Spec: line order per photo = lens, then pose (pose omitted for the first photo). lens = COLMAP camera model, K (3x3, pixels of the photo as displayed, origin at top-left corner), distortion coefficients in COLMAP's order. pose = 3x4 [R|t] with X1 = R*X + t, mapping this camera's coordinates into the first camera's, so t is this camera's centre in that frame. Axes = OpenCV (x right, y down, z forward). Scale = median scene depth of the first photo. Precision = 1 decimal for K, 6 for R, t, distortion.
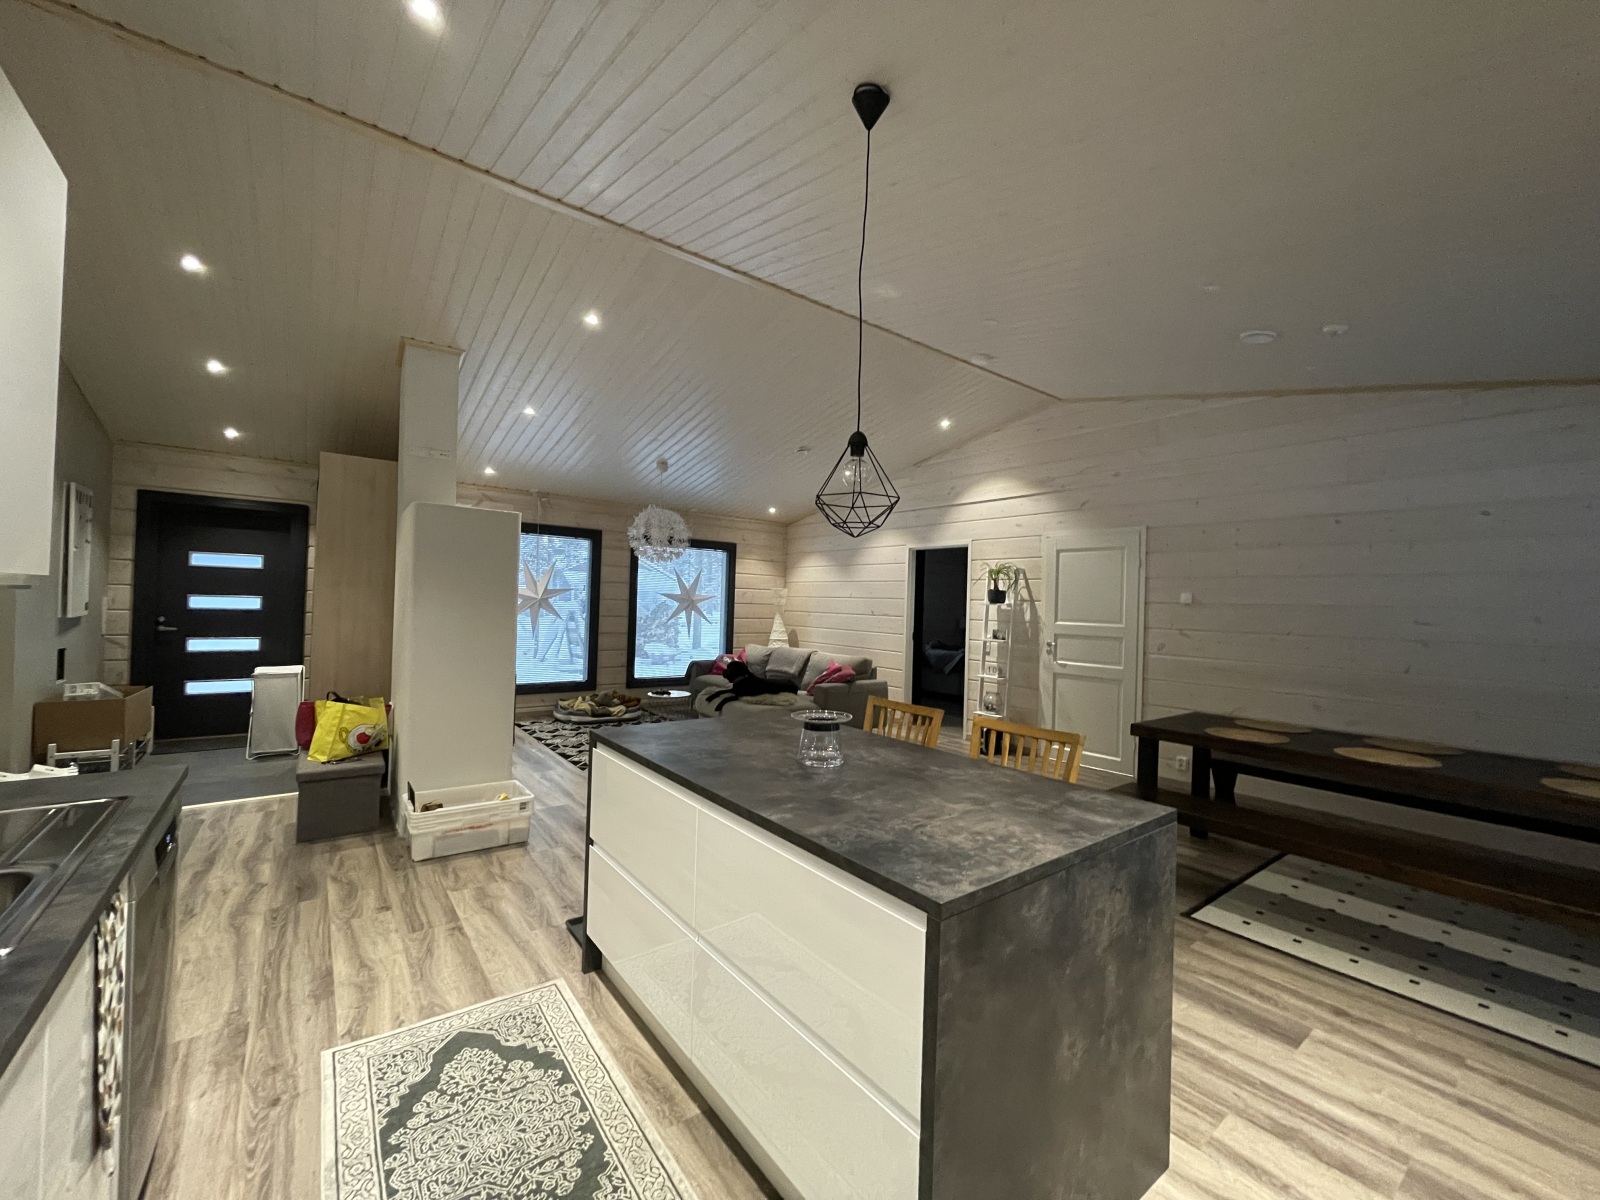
lens RADIAL K [[642.6, 0, 799.4], [0, 642.6, 604.8], [0, 0, 1]] dist [0.000524, 0.000007]
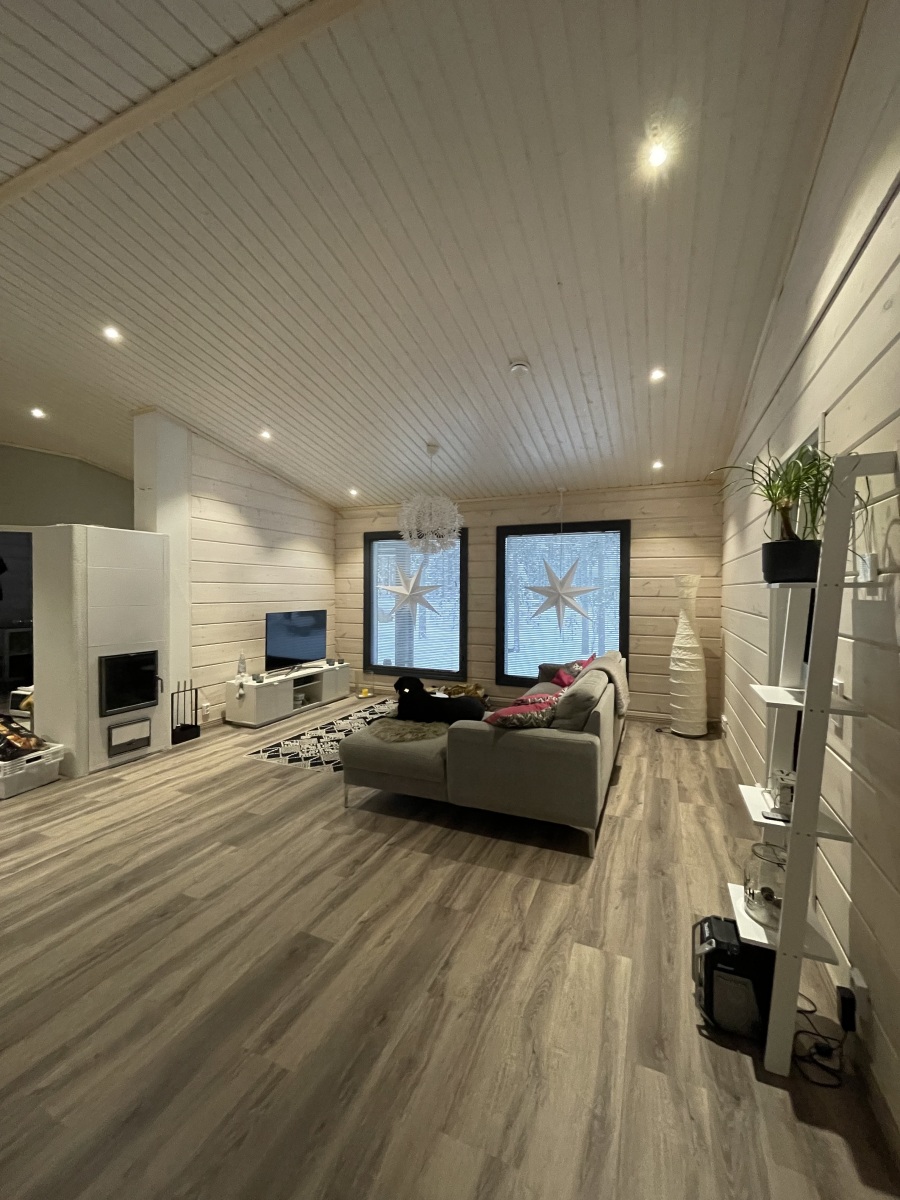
lens RADIAL K [[482.0, 0, 447.3], [0, 482.0, 595.8], [0, 0, 1]] dist [0.000524, 0.000007]
pose [[0.476045, -0.001718, -0.879419, 0.332406], [0.017445, 0.999820, 0.007490, -0.012082], [0.879248, -0.018907, 0.475989, 0.560337]]
